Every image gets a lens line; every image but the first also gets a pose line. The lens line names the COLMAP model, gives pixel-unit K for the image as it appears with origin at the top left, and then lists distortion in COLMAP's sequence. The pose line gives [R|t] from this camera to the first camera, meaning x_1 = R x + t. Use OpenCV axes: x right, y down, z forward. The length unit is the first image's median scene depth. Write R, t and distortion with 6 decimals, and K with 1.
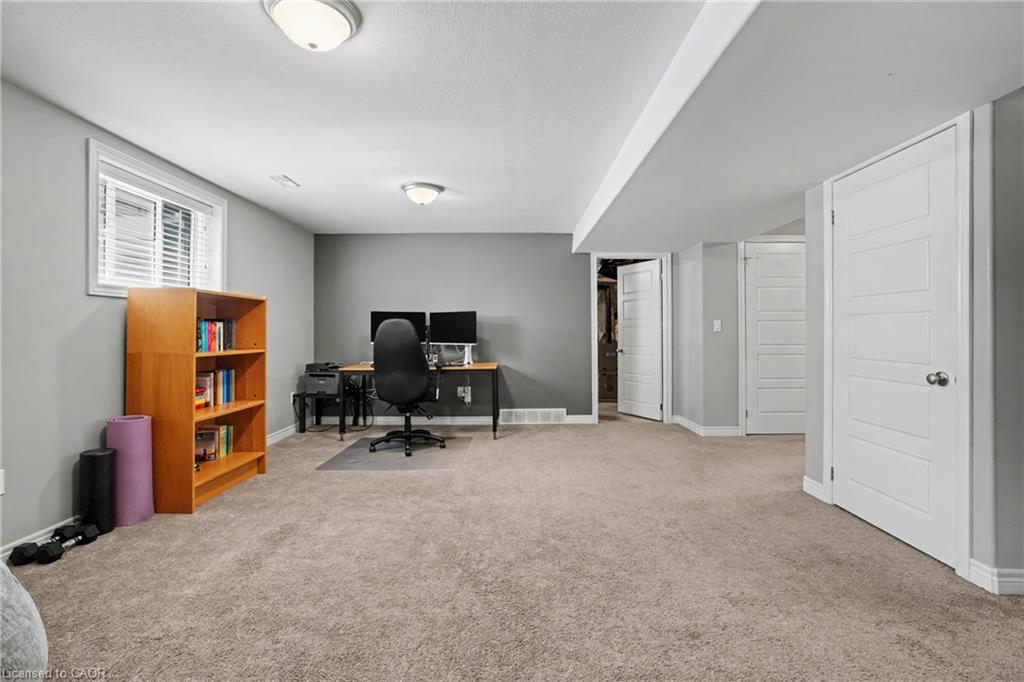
lens RADIAL K [[471.2, 0, 516.9], [0, 471.2, 335.2], [0, 0, 1]] dist [-0.047547, 0.017481]
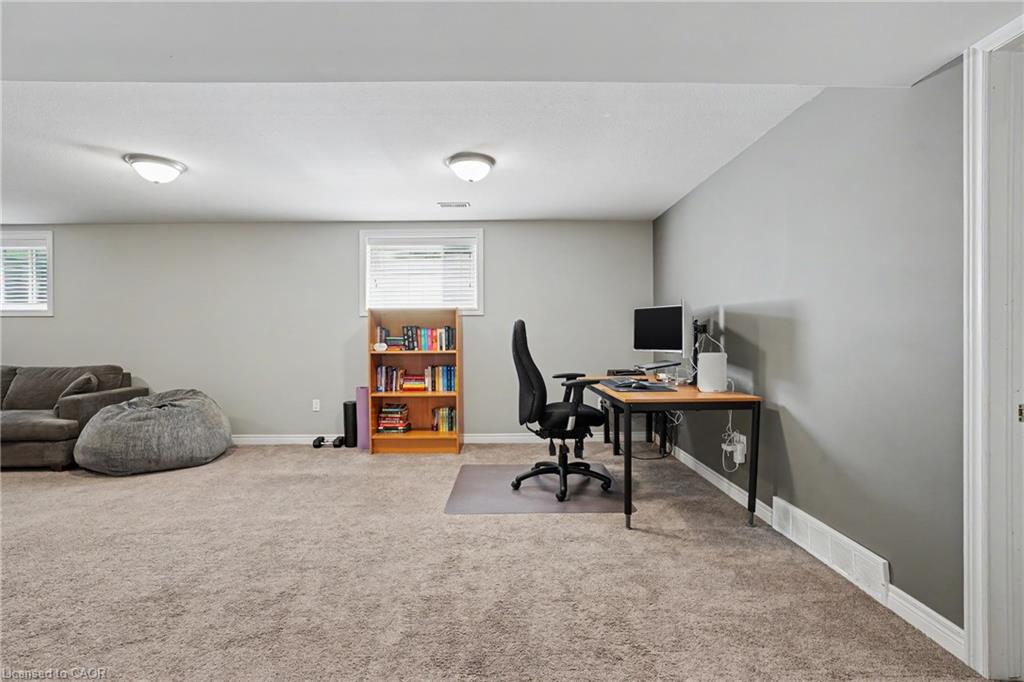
lens RADIAL K [[471.2, 0, 516.9], [0, 471.2, 335.2], [0, 0, 1]] dist [-0.047547, 0.017481]
pose [[0.024925, 0.003136, -0.999684, 0.690579], [0.003984, 0.999987, 0.003237, -0.012509], [0.999681, -0.004064, 0.024912, 1.182022]]
